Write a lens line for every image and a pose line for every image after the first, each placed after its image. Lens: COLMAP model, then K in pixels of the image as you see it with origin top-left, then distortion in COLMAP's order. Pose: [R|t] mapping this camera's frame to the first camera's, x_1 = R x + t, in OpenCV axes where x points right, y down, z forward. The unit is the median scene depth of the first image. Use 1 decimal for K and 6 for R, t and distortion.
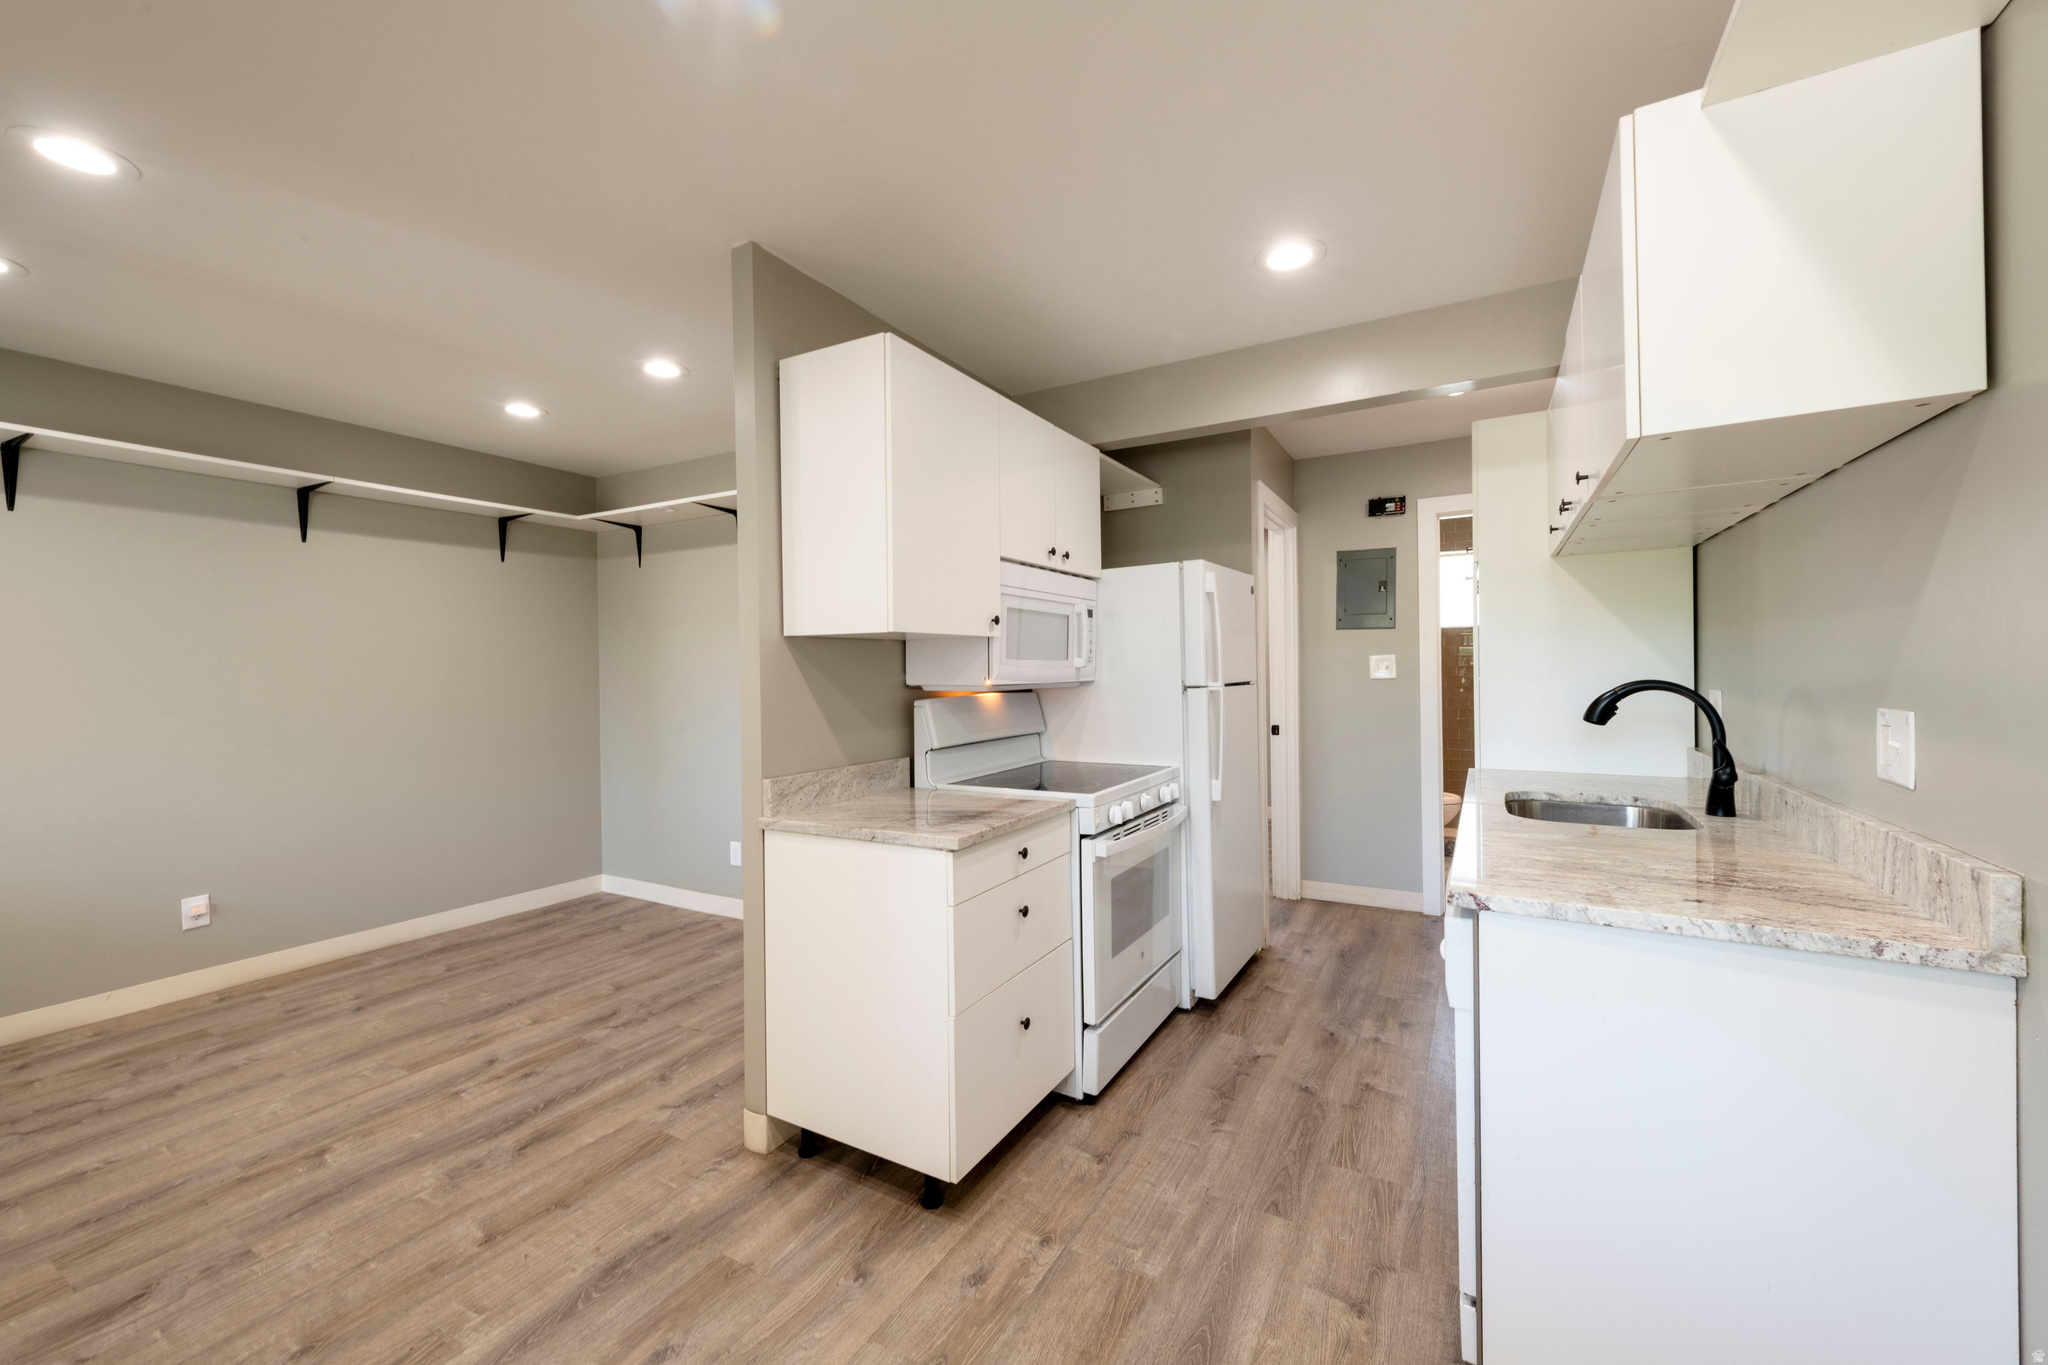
lens RADIAL K [[796.7, 0, 1032.2], [0, 796.7, 672.9], [0, 0, 1]] dist [0.012685, -0.004058]
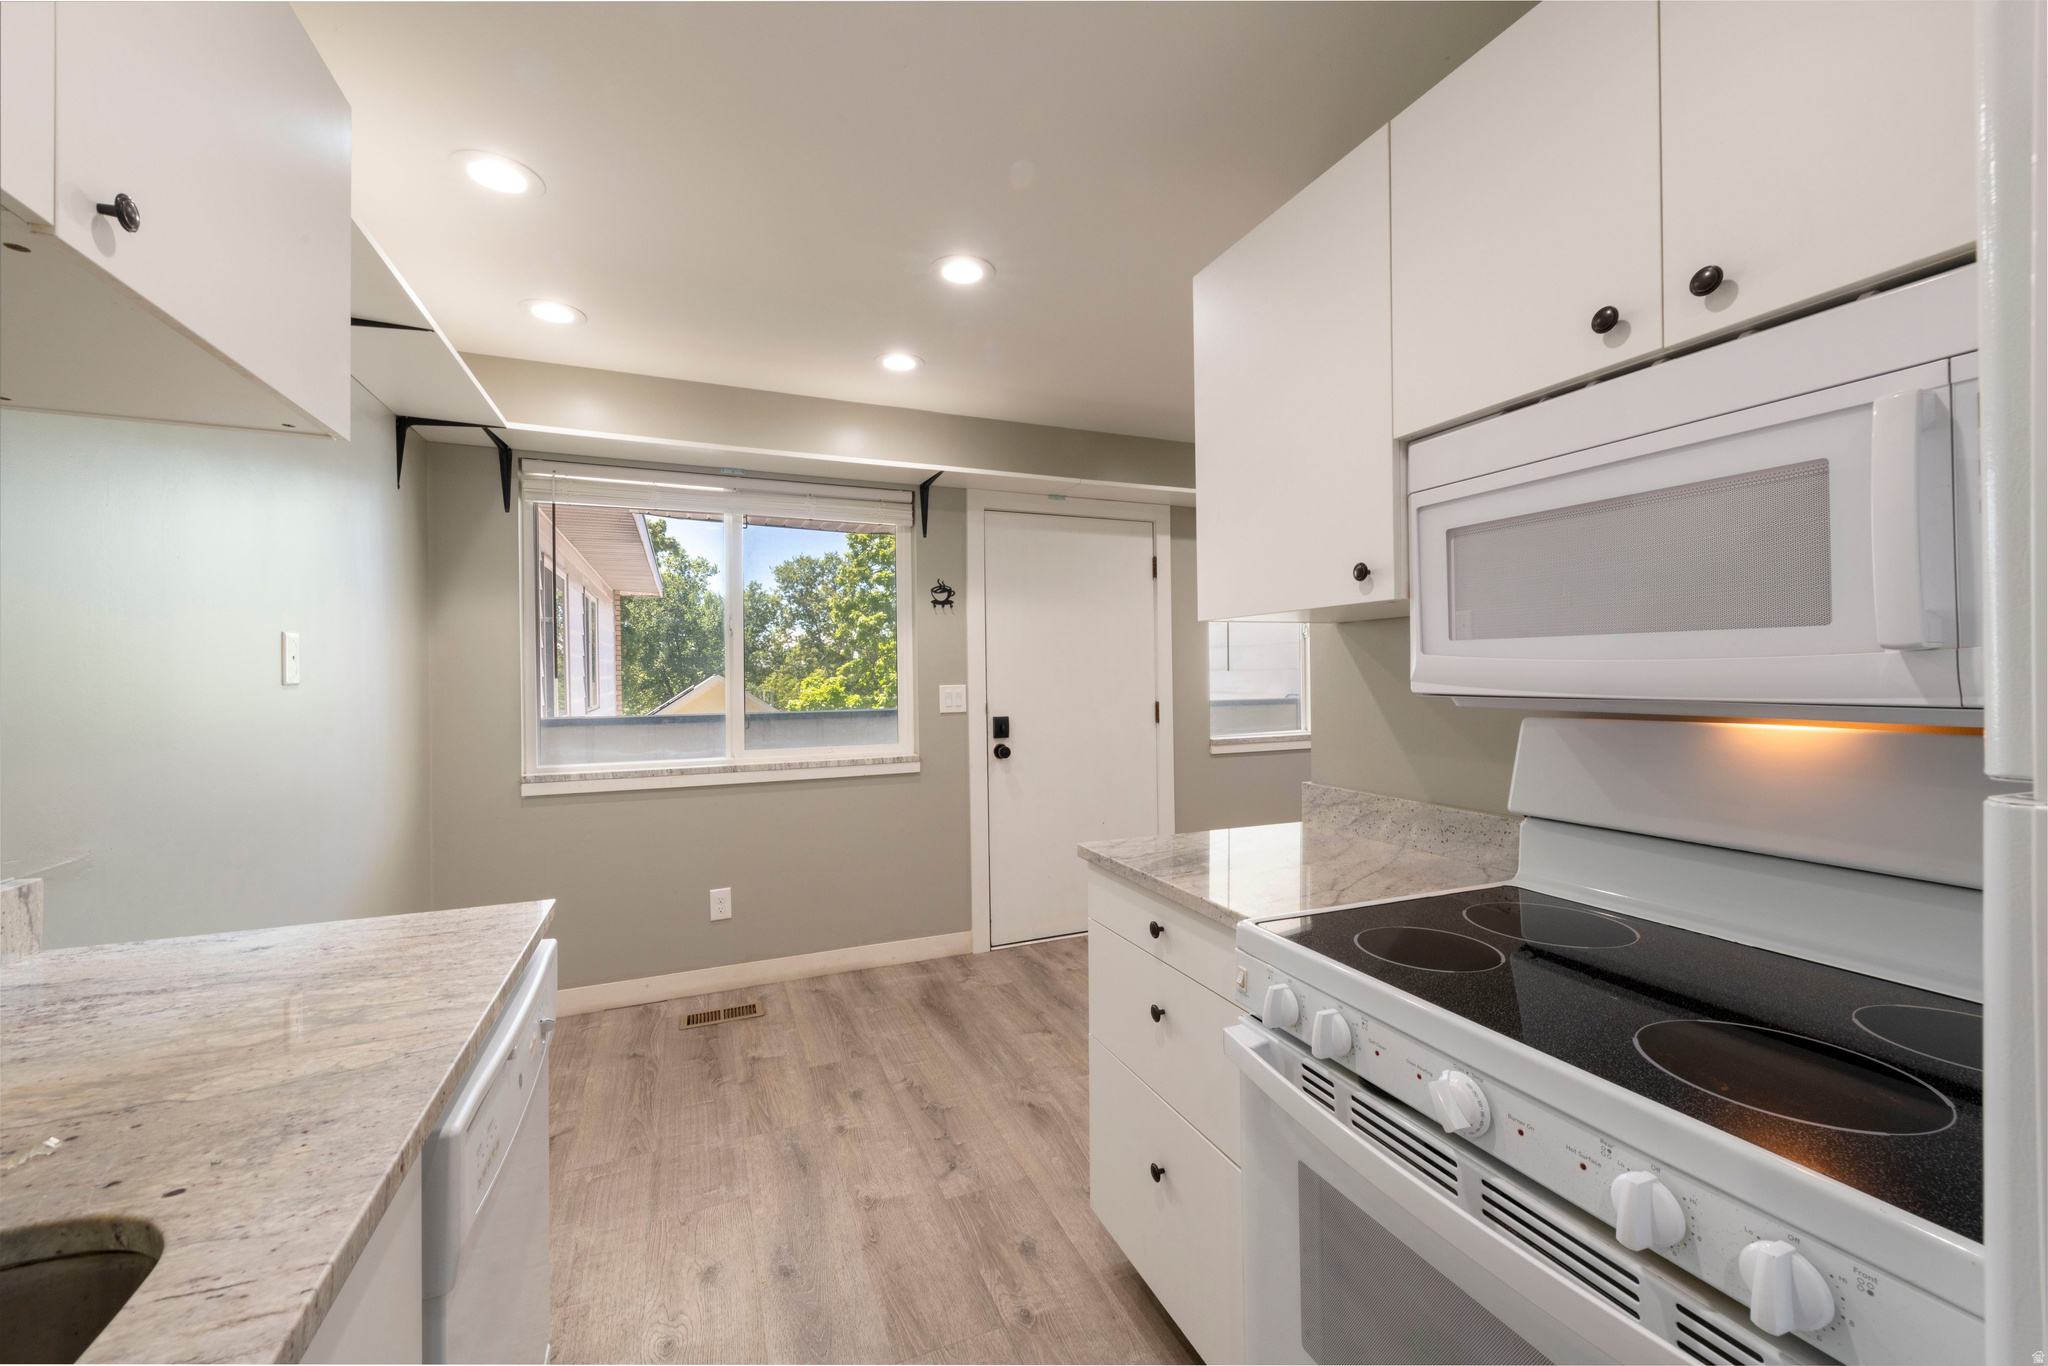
lens RADIAL K [[796.7, 0, 1023.2], [0, 796.7, 674.0], [0, 0, 1]] dist [0.012685, -0.004058]
pose [[-0.615845, 0.020719, -0.787595, 0.516698], [0.015692, 0.999778, 0.014031, -0.007956], [0.787711, -0.003718, -0.616034, 1.140086]]
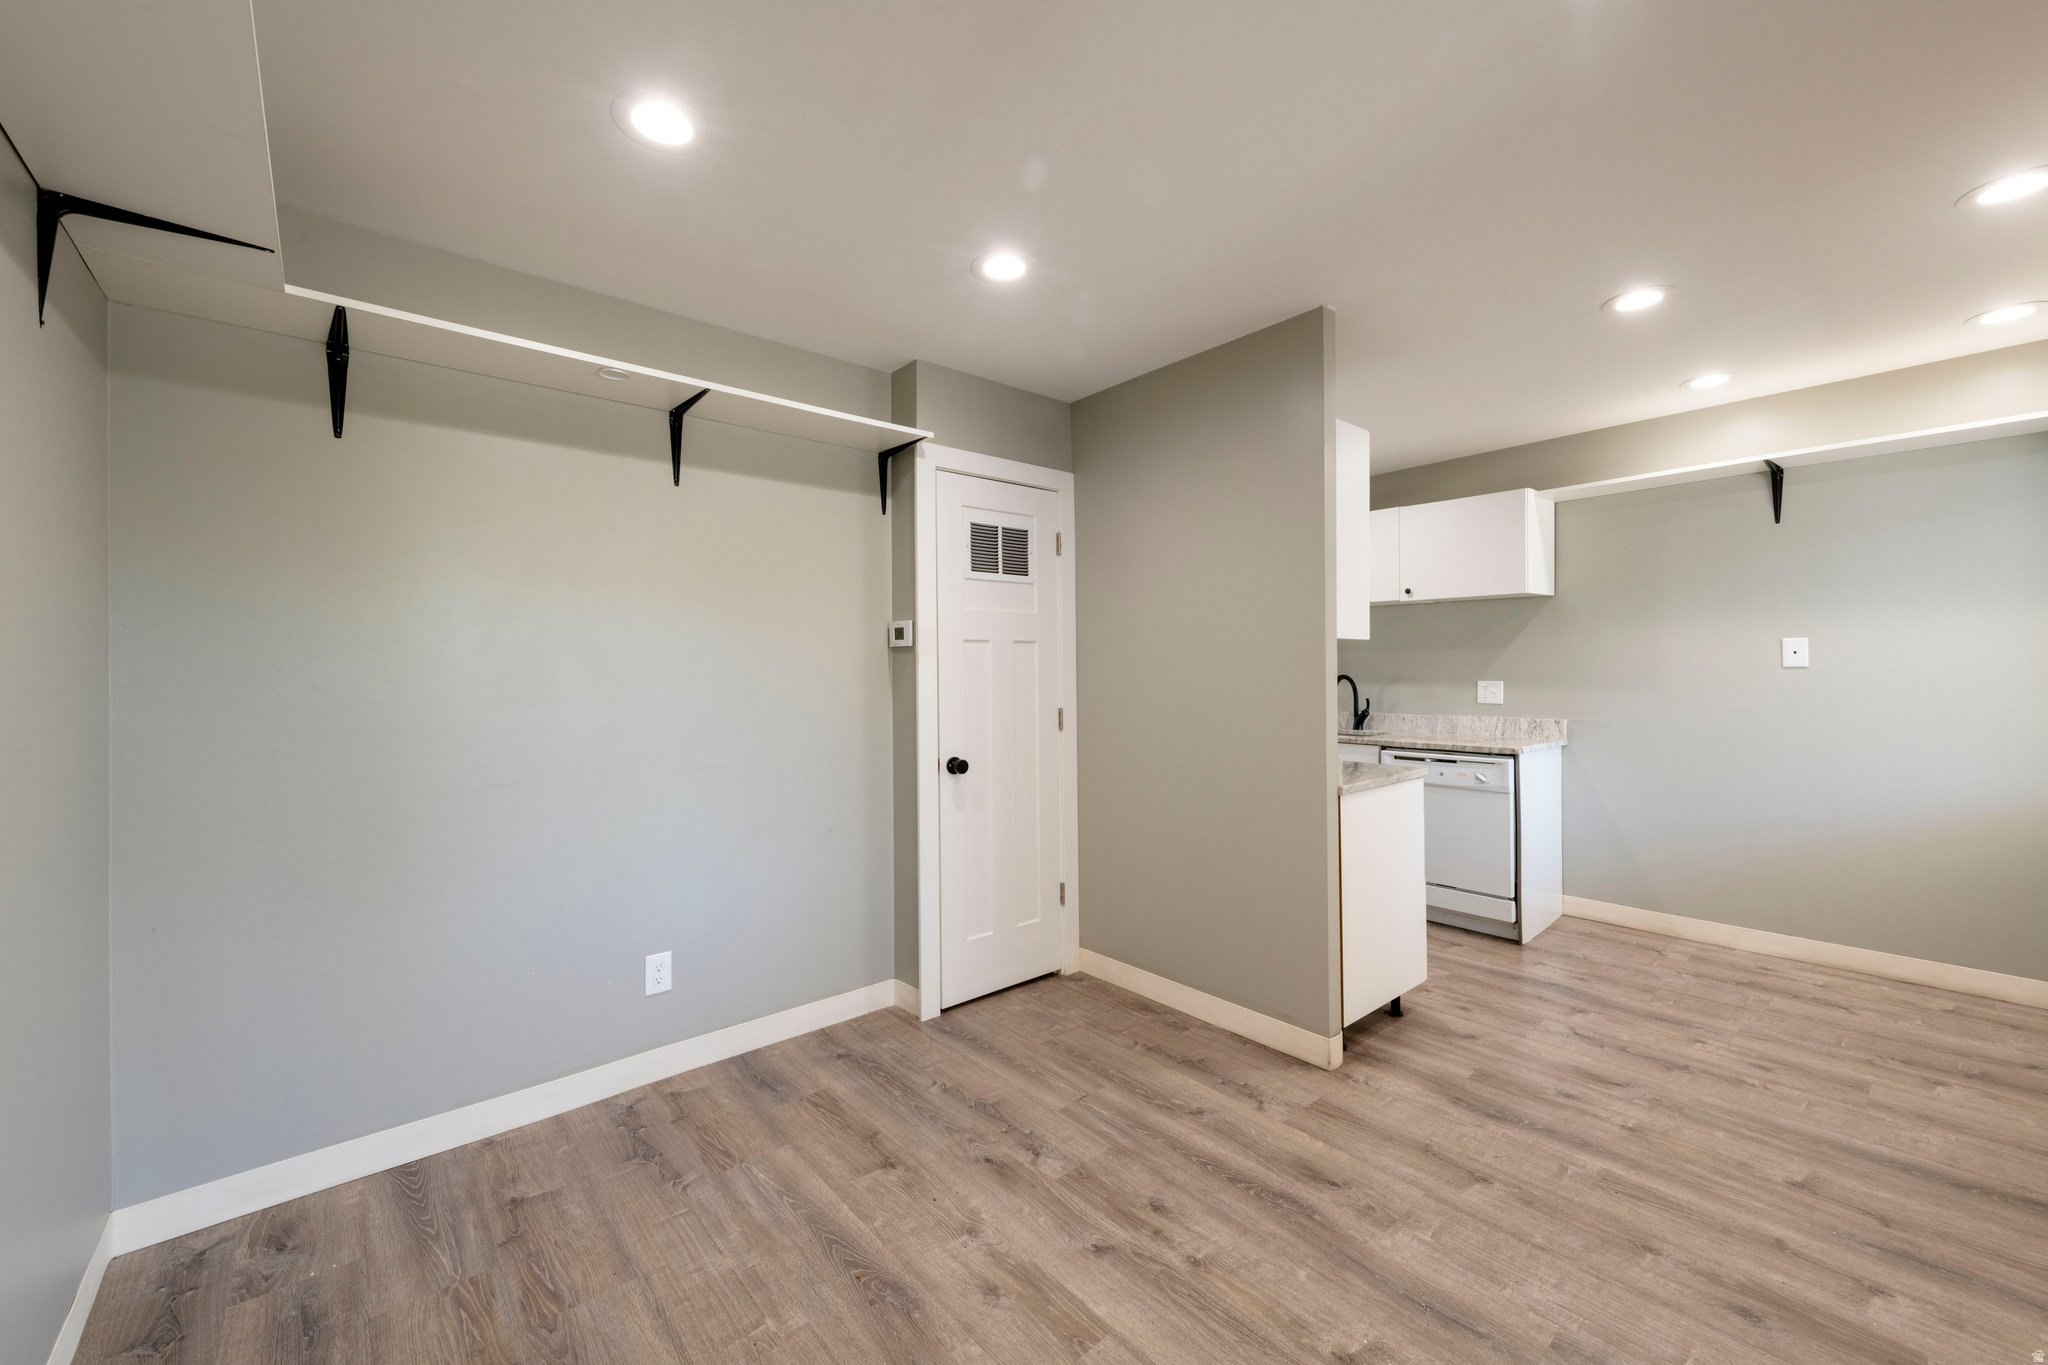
lens RADIAL K [[796.7, 0, 1030.4], [0, 796.7, 672.6], [0, 0, 1]] dist [0.012685, -0.004058]
pose [[0.342065, 0.006625, 0.939653, -1.432966], [0.009663, 0.999897, -0.010568, 0.014515], [-0.939626, 0.012695, 0.341966, 0.892577]]
